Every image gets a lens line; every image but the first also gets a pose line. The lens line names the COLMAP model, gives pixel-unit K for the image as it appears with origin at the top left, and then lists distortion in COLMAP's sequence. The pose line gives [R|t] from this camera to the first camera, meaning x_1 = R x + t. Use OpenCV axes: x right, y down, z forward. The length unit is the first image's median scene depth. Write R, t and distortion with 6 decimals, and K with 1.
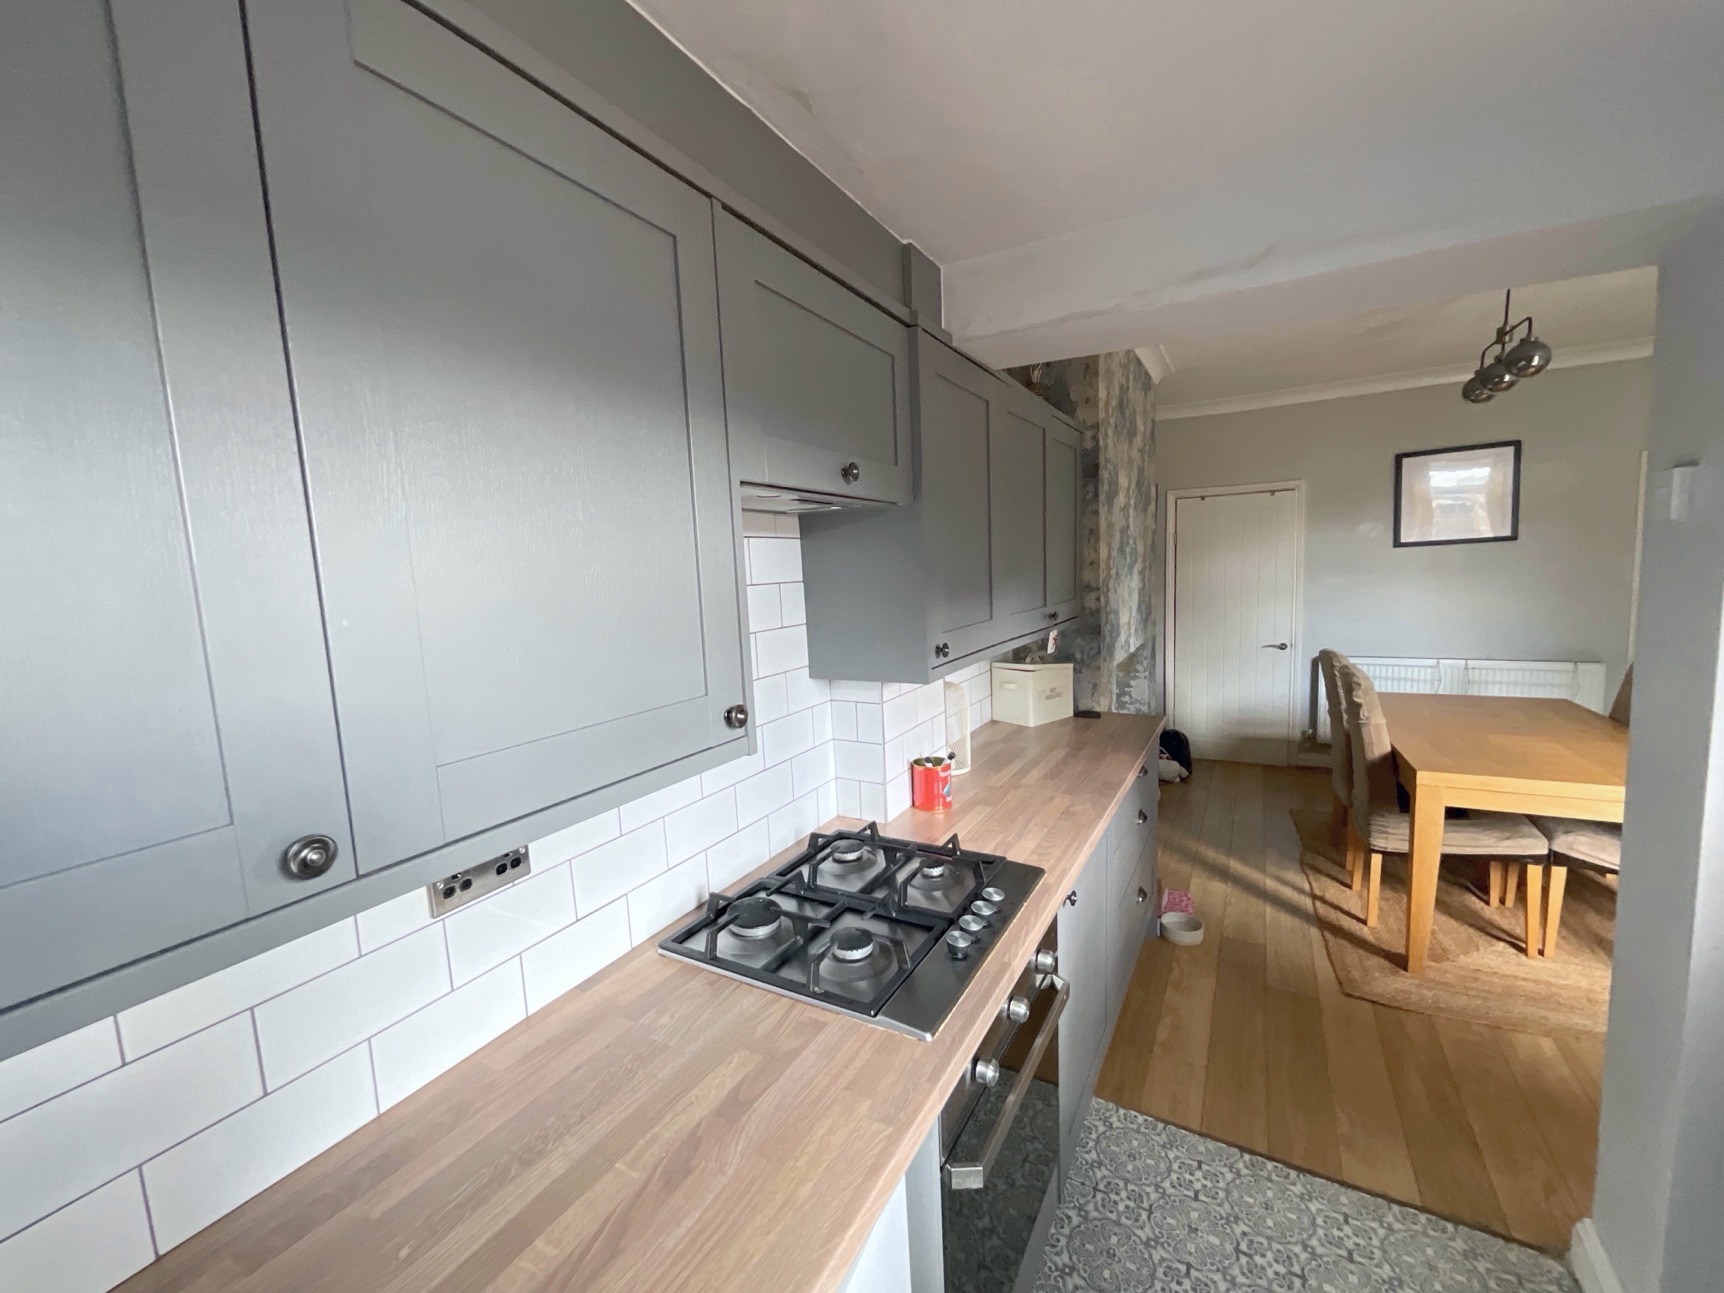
lens RADIAL K [[716.2, 0, 860.2], [0, 716.2, 651.3], [0, 0, 1]] dist [0.001764, 0.000605]
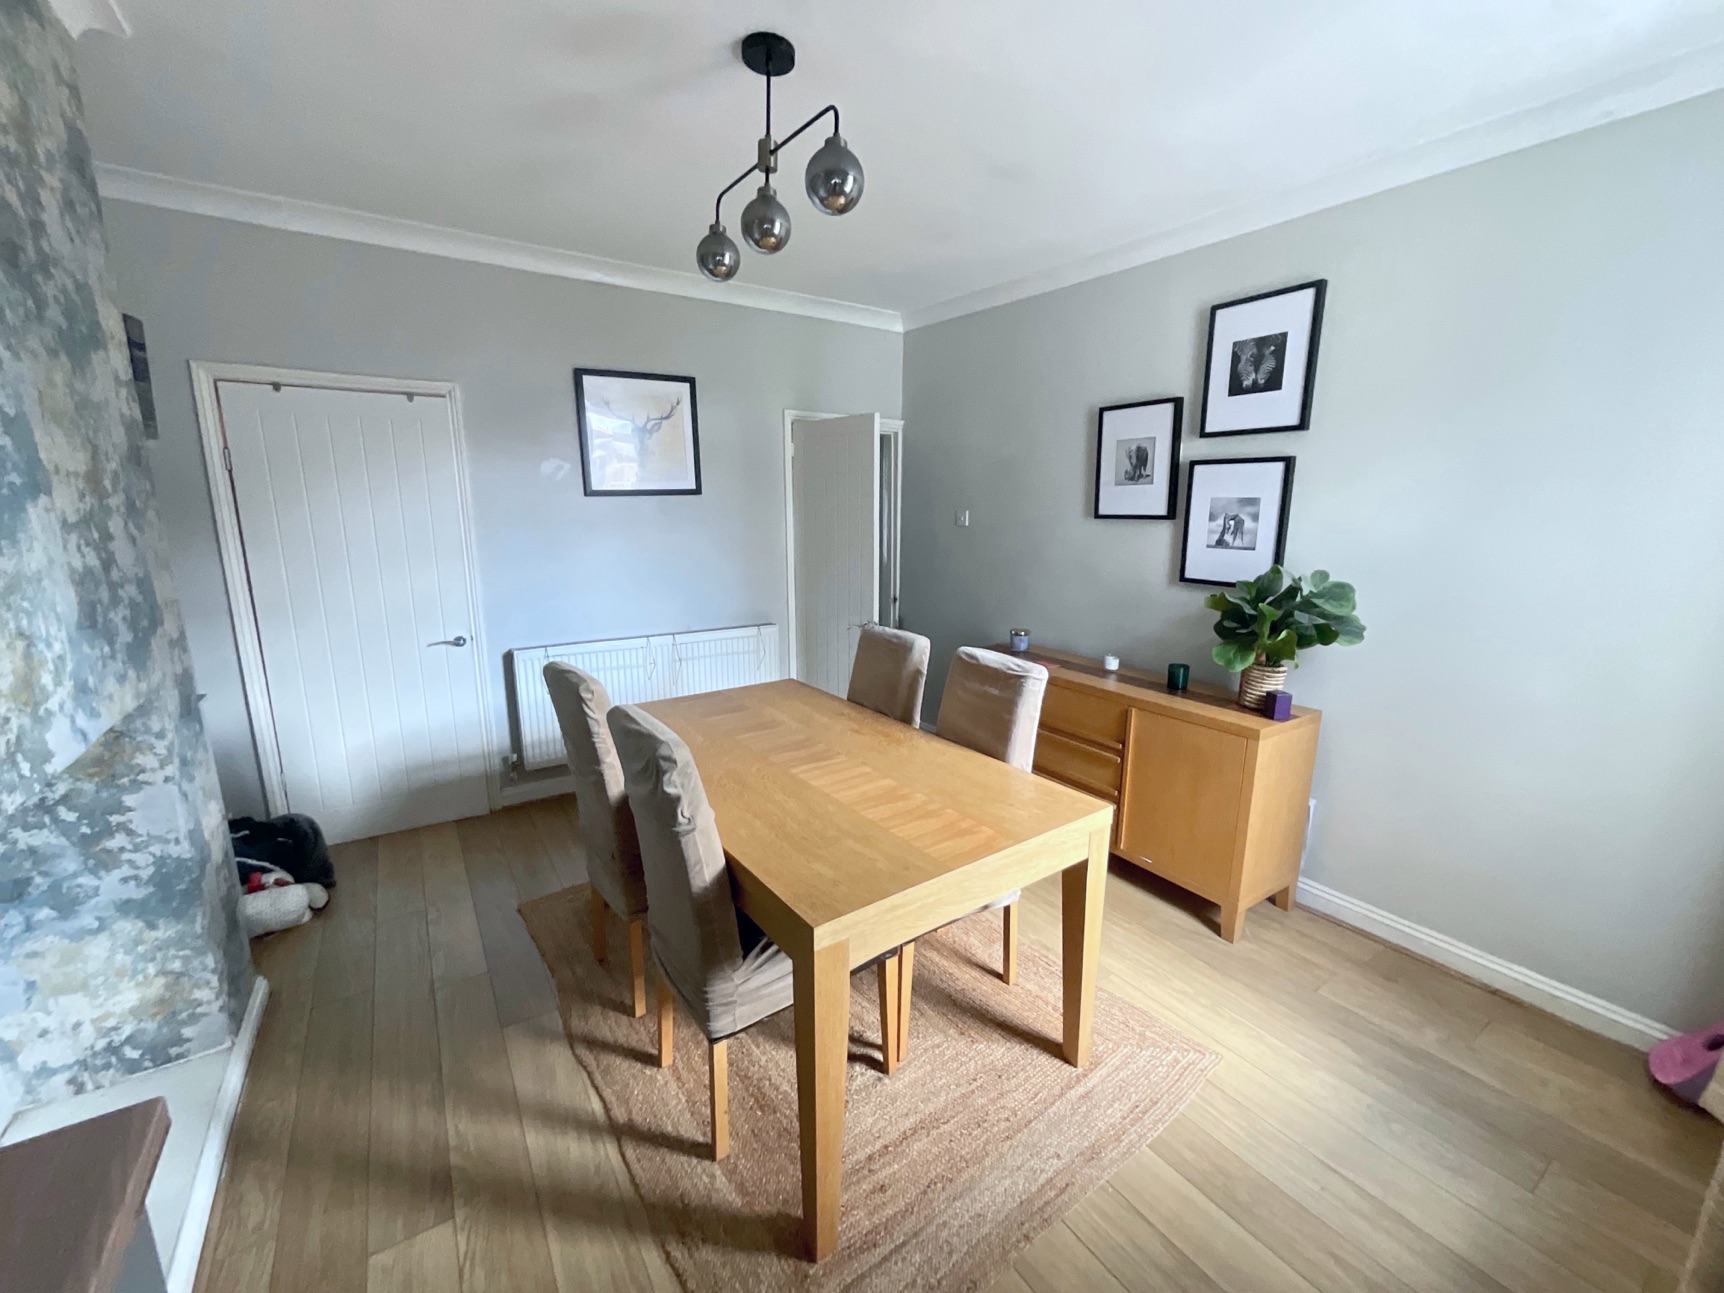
lens RADIAL K [[695.2, 0, 860.4], [0, 695.2, 645.6], [0, 0, 1]] dist [0.000506, -0.000099]
pose [[0.457520, -0.135706, 0.878783, 0.302283], [0.079923, 0.990561, 0.111357, -0.067087], [-0.885600, 0.019287, 0.464048, 0.581045]]
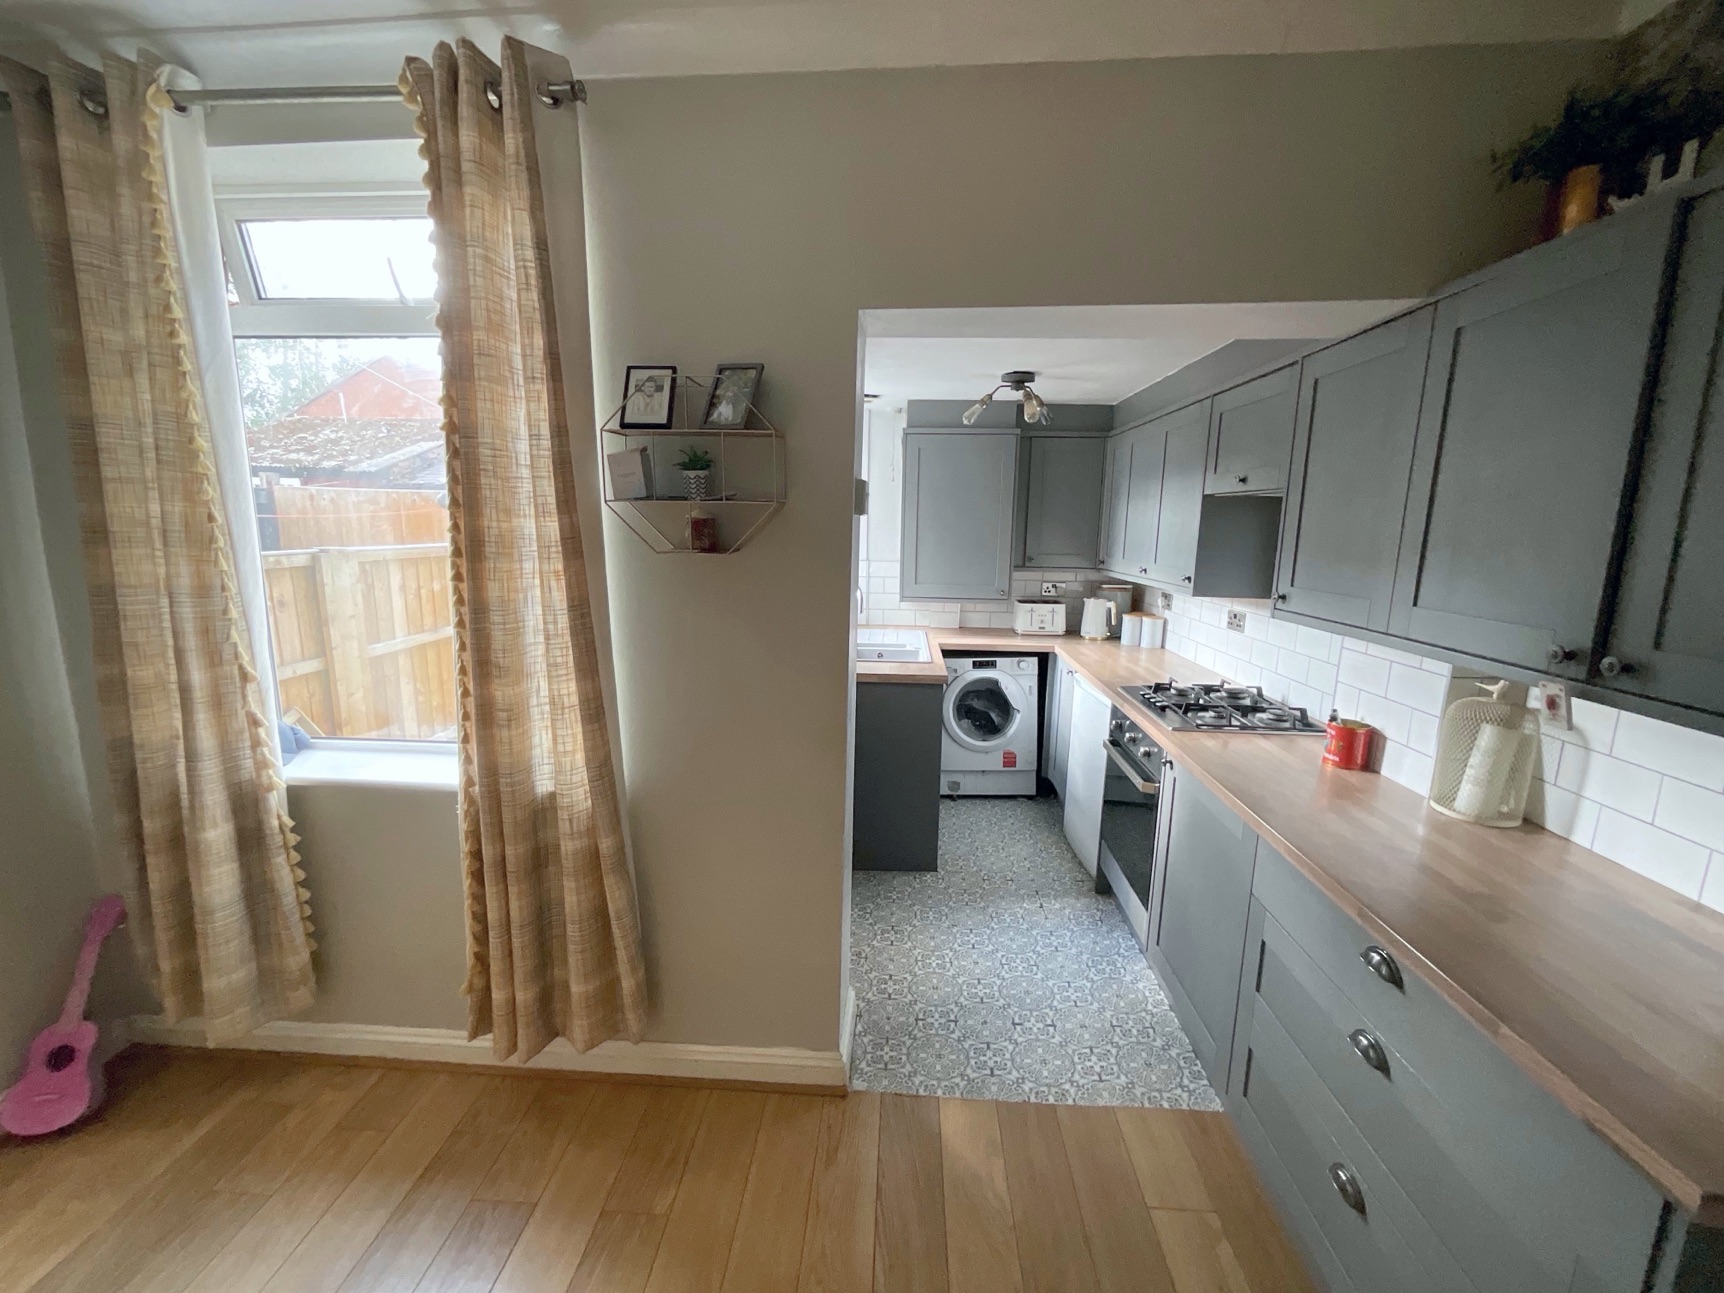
lens RADIAL K [[701.2, 0, 862.0], [0, 701.2, 646.5], [0, 0, 1]] dist [0.000076, 0.000794]
pose [[-0.904276, 0.101185, -0.414786, 0.675432], [-0.029459, 0.954408, 0.297047, -0.135423], [0.425932, 0.280832, -0.860067, 0.899862]]
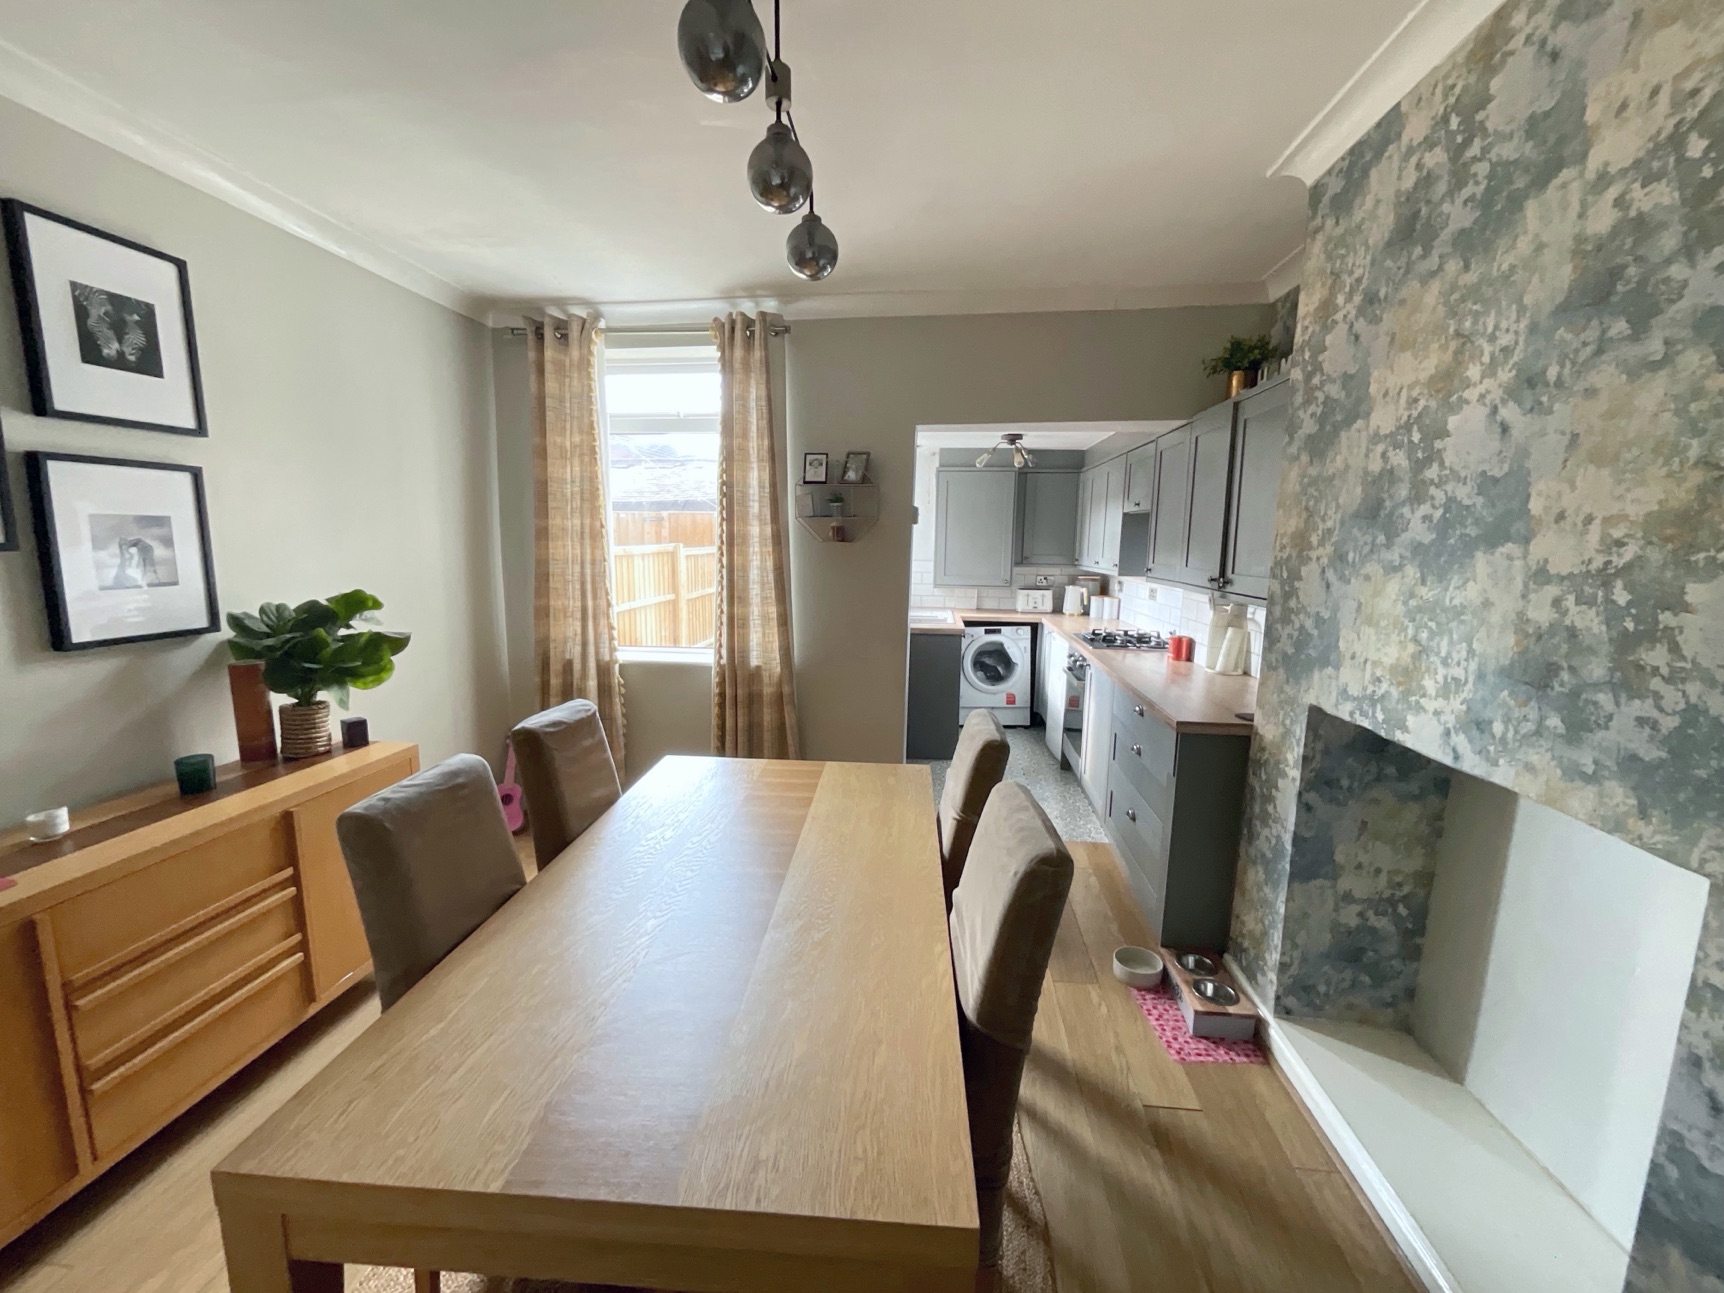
lens RADIAL K [[701.2, 0, 862.0], [0, 701.2, 646.5], [0, 0, 1]] dist [0.000076, 0.000794]
pose [[-0.922006, 0.086804, -0.377319, 0.930346], [-0.022672, 0.960767, 0.276430, -0.185140], [0.386511, 0.263425, -0.883865, 1.356385]]
